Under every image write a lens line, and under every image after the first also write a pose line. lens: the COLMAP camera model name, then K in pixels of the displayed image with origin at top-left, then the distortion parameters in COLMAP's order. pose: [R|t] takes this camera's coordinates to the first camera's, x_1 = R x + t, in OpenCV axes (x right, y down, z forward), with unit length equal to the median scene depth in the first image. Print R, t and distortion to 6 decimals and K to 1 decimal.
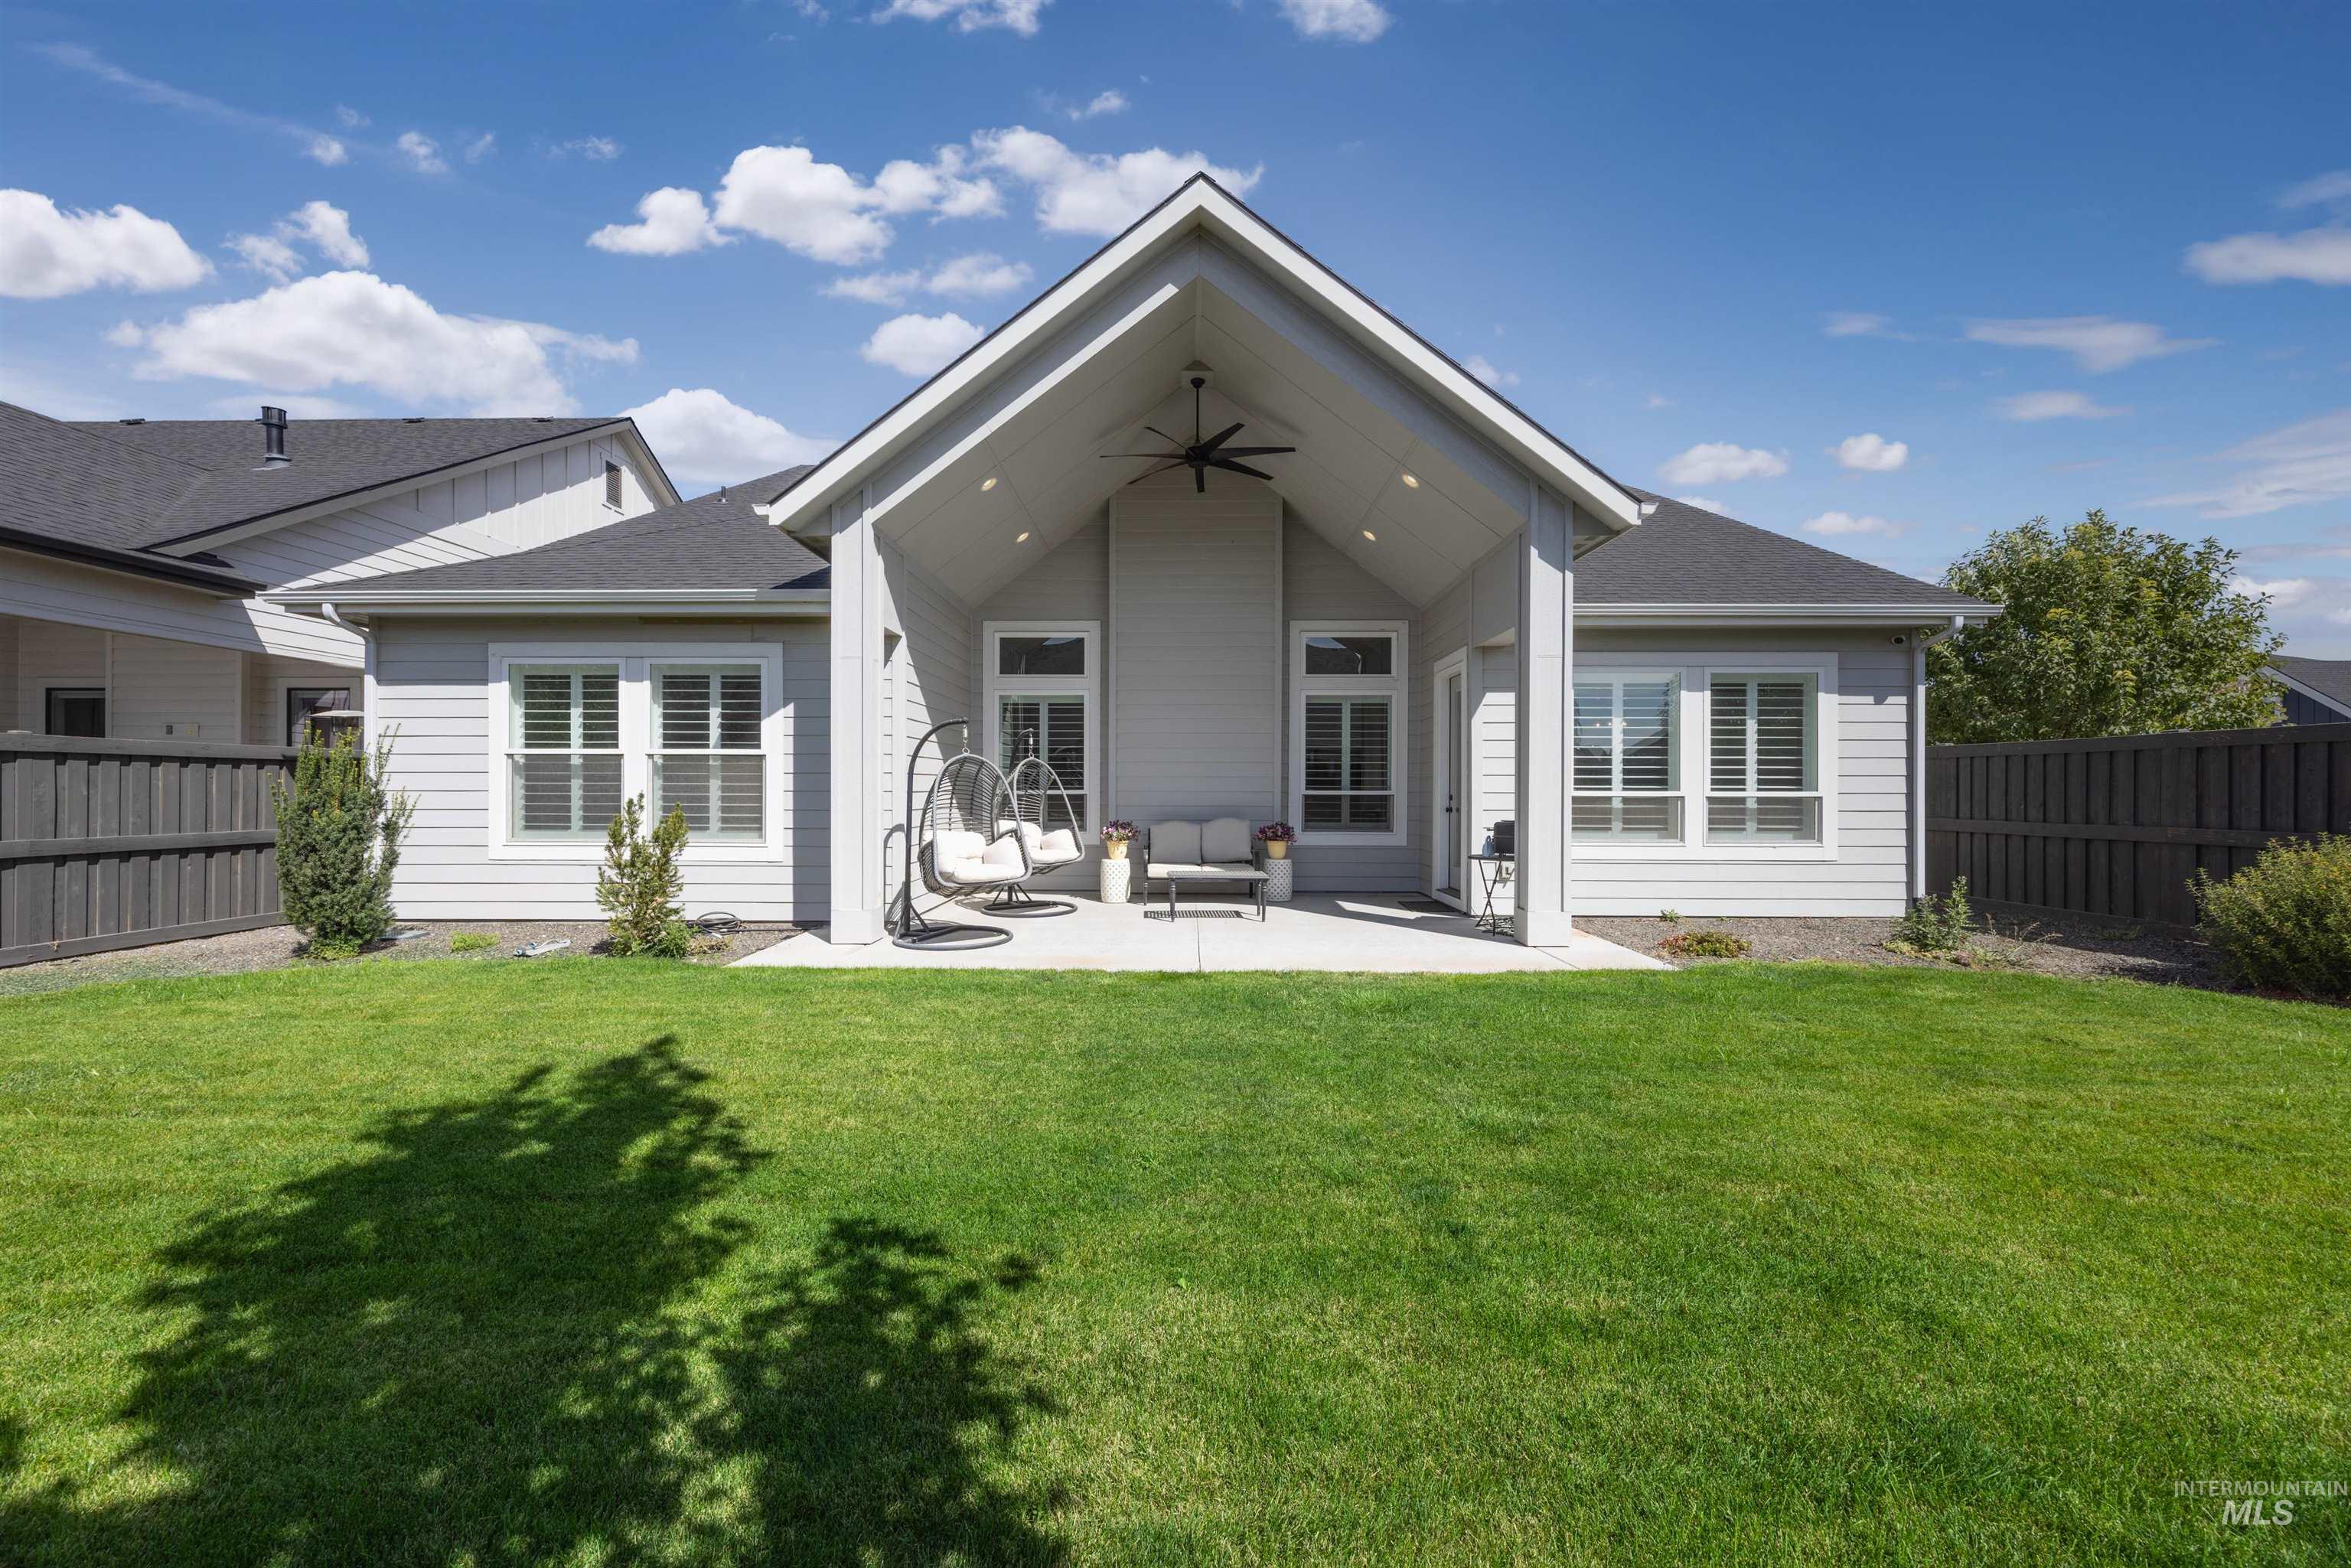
lens RADIAL K [[898.8, 0, 1159.7], [0, 898.8, 784.8], [0, 0, 1]] dist [-0.001546, -0.000078]
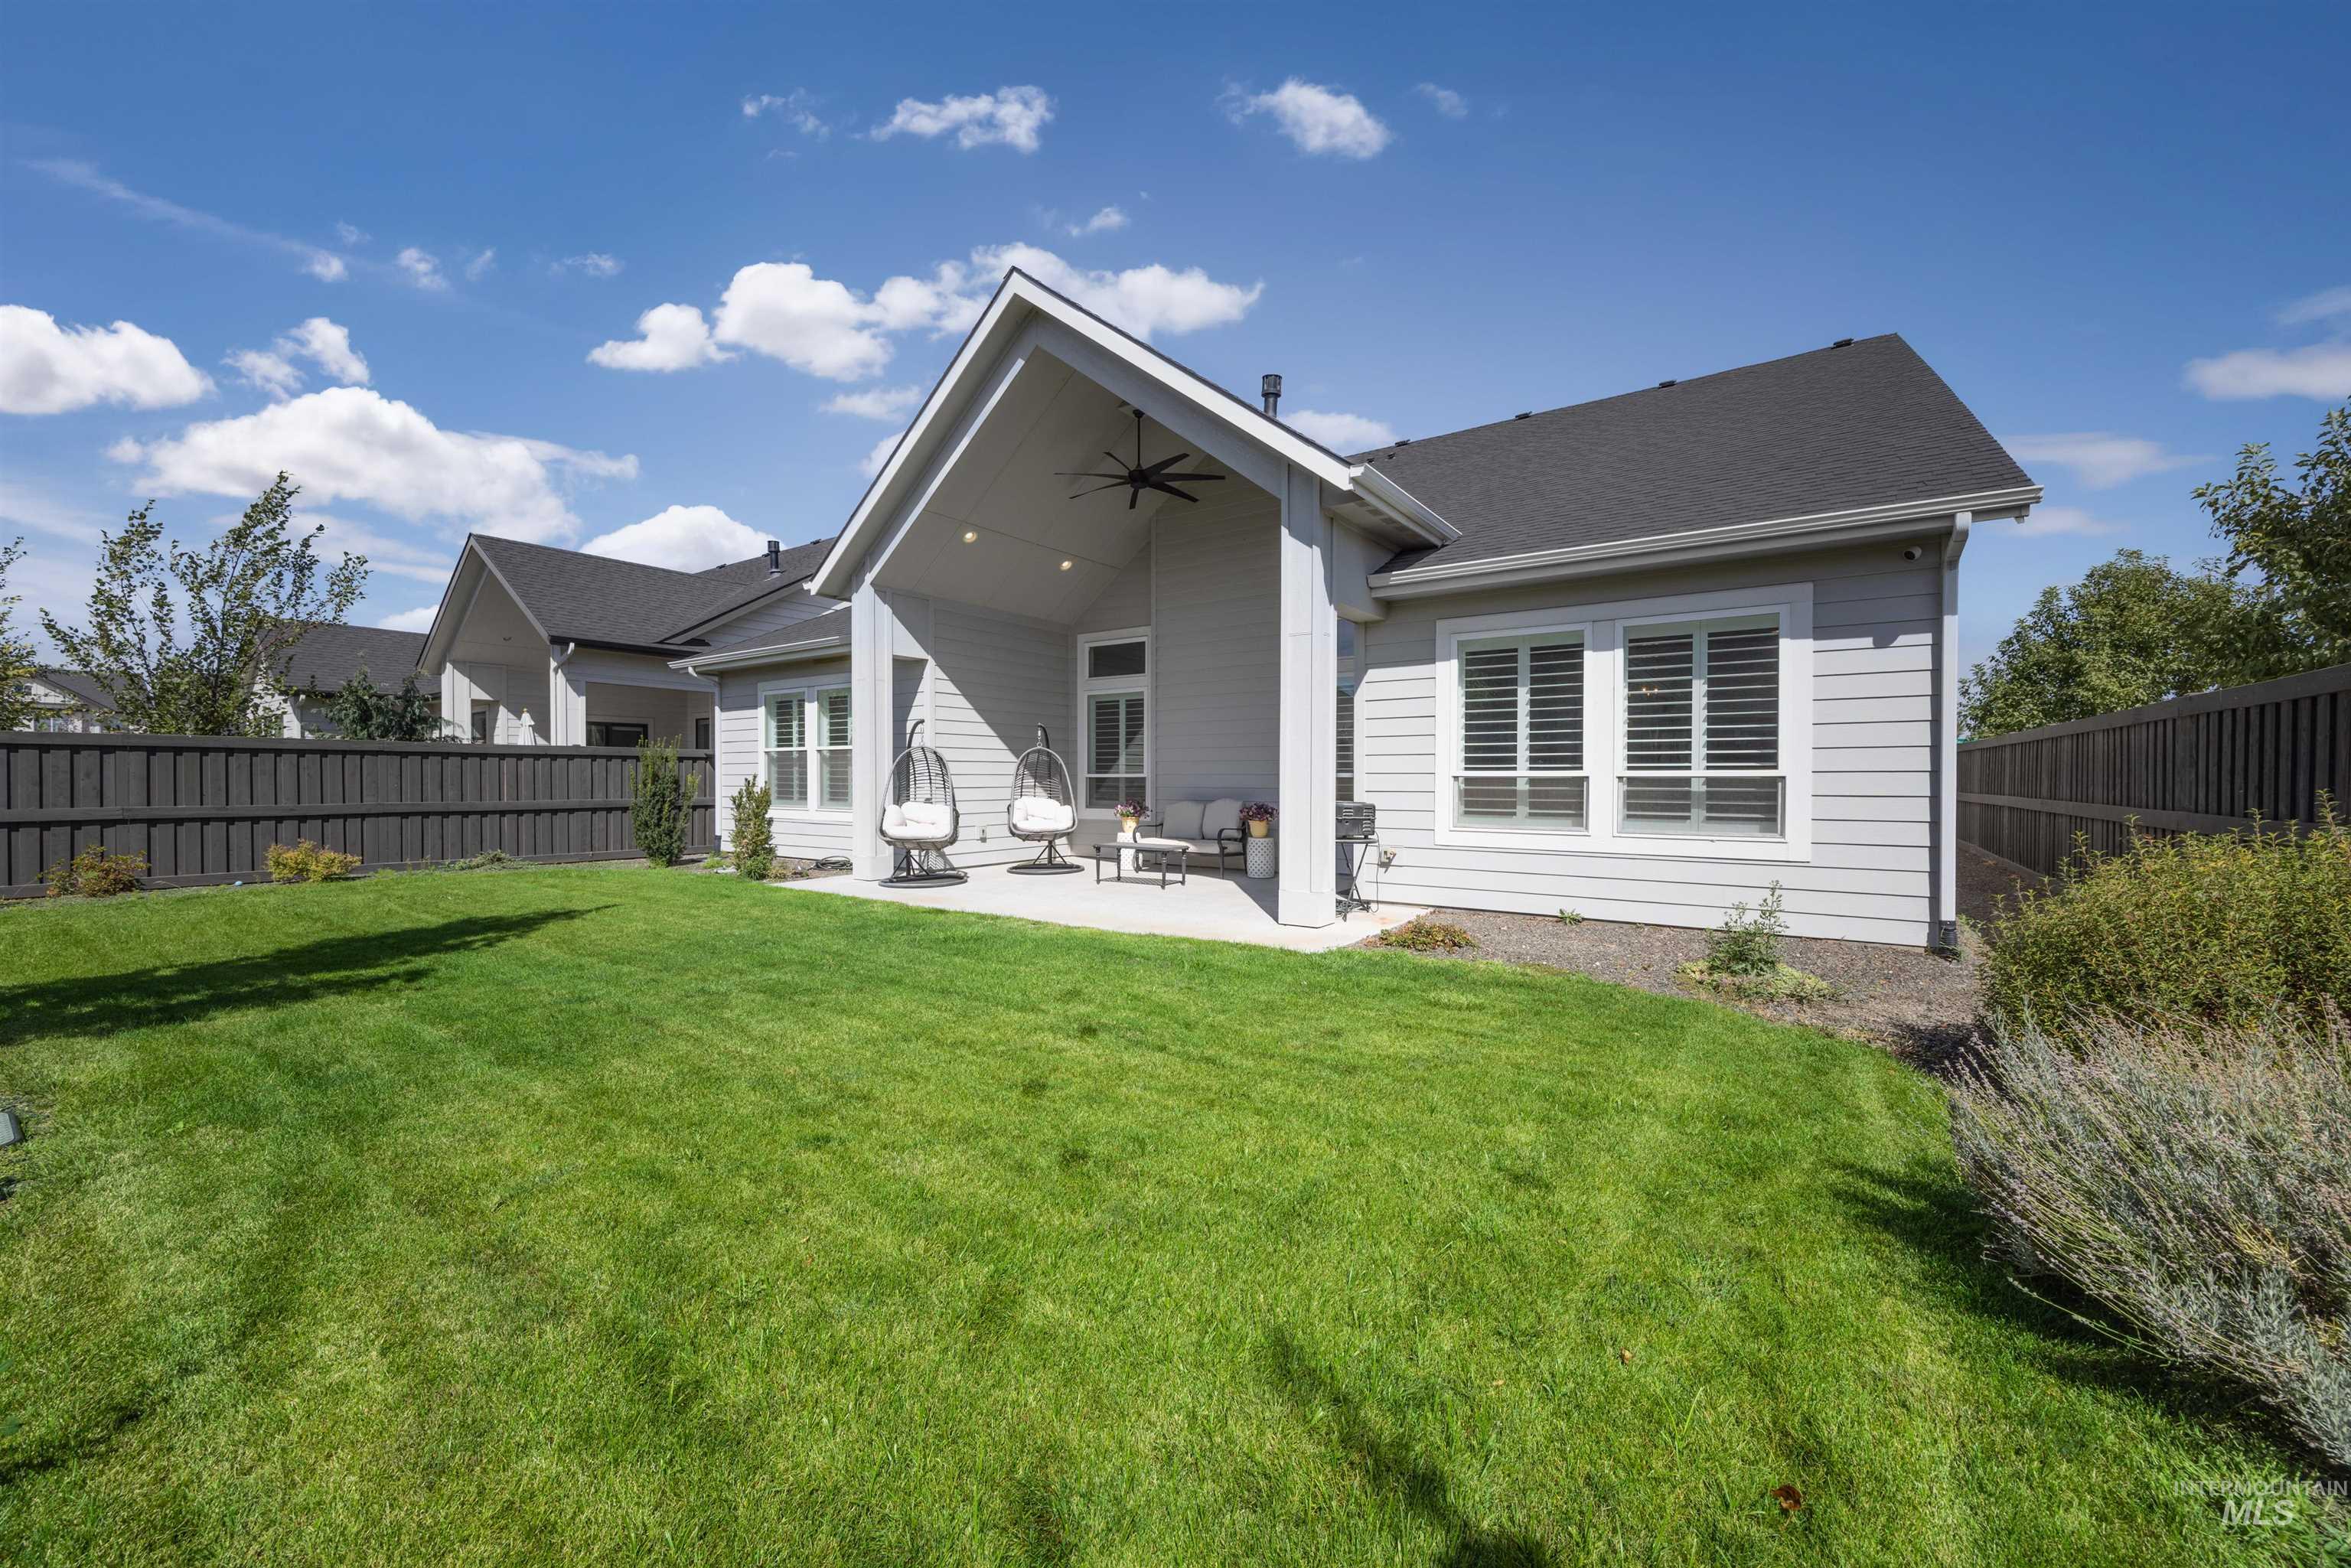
lens RADIAL K [[898.8, 0, 1163.1], [0, 898.8, 785.0], [0, 0, 1]] dist [-0.001546, -0.000078]
pose [[0.823991, 0.002924, -0.566595, 0.735343], [0.003773, 0.999936, 0.010648, 0.010357], [0.566590, -0.010911, 0.823928, 0.079789]]
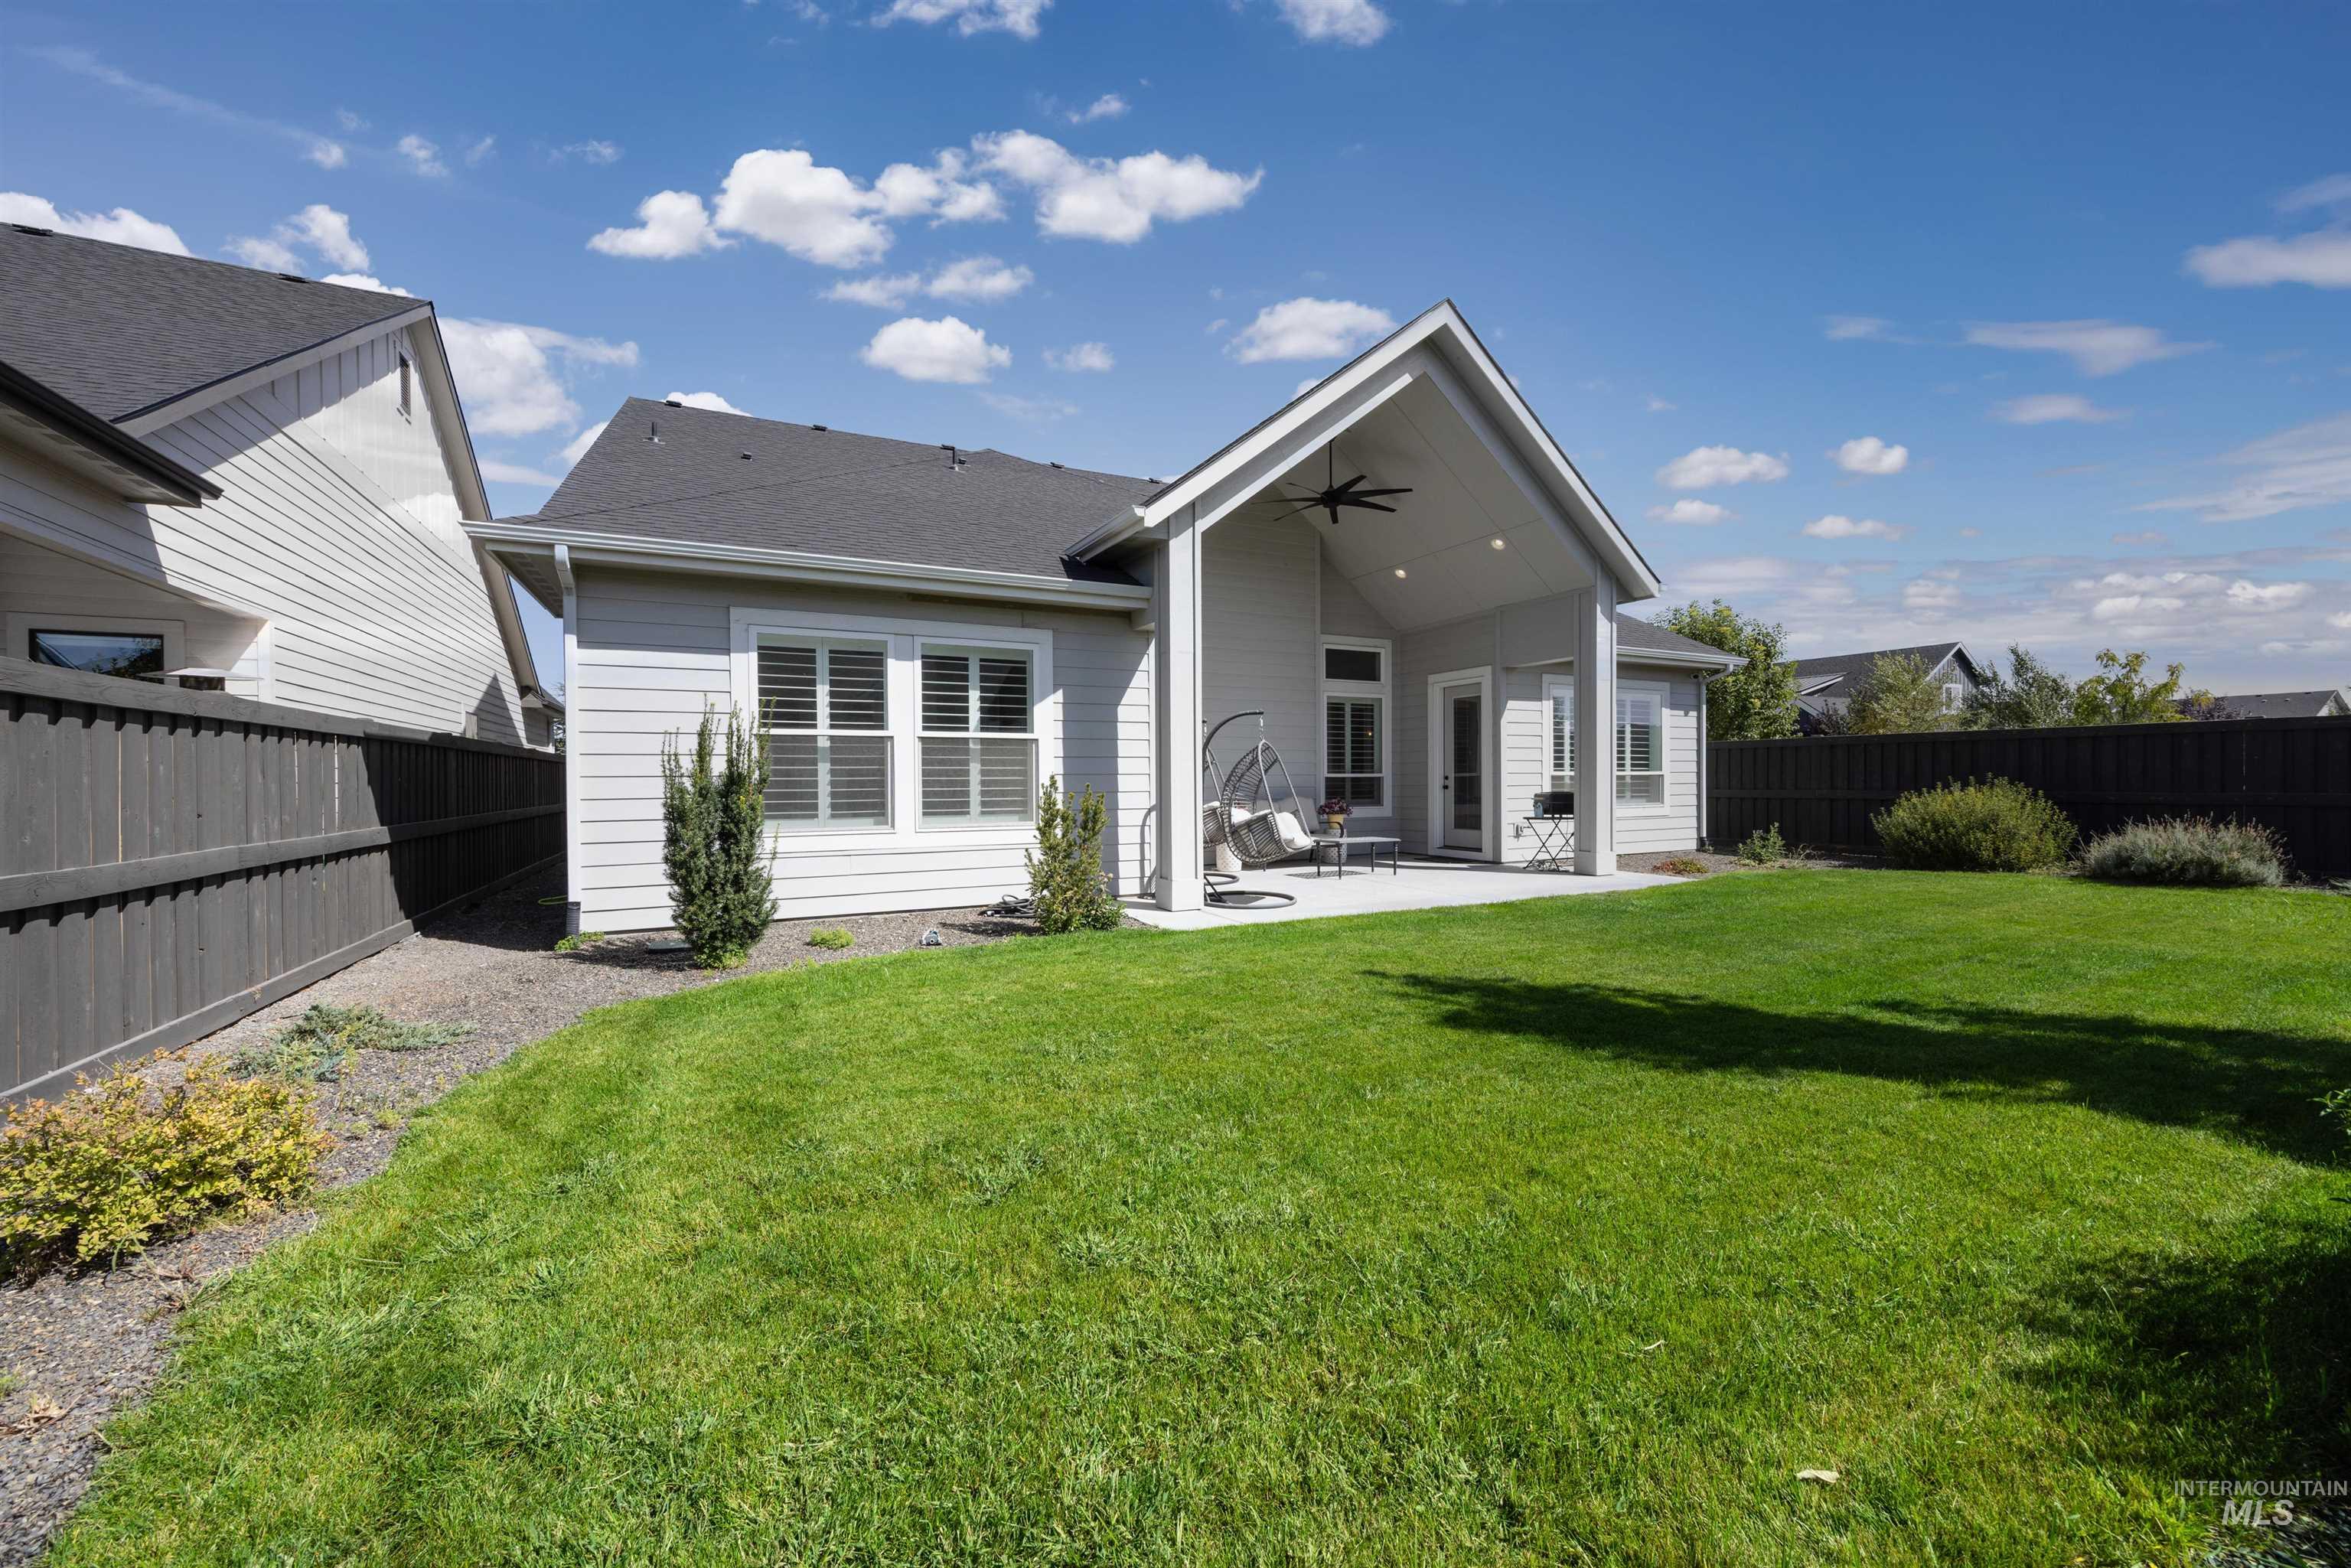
lens RADIAL K [[898.8, 0, 1166.6], [0, 898.8, 779.5], [0, 0, 1]] dist [-0.001546, -0.000078]
pose [[0.883365, -0.008335, 0.468611, -0.753516], [0.005192, 0.999955, 0.007999, 0.004786], [-0.468656, -0.004634, 0.883368, 0.028232]]
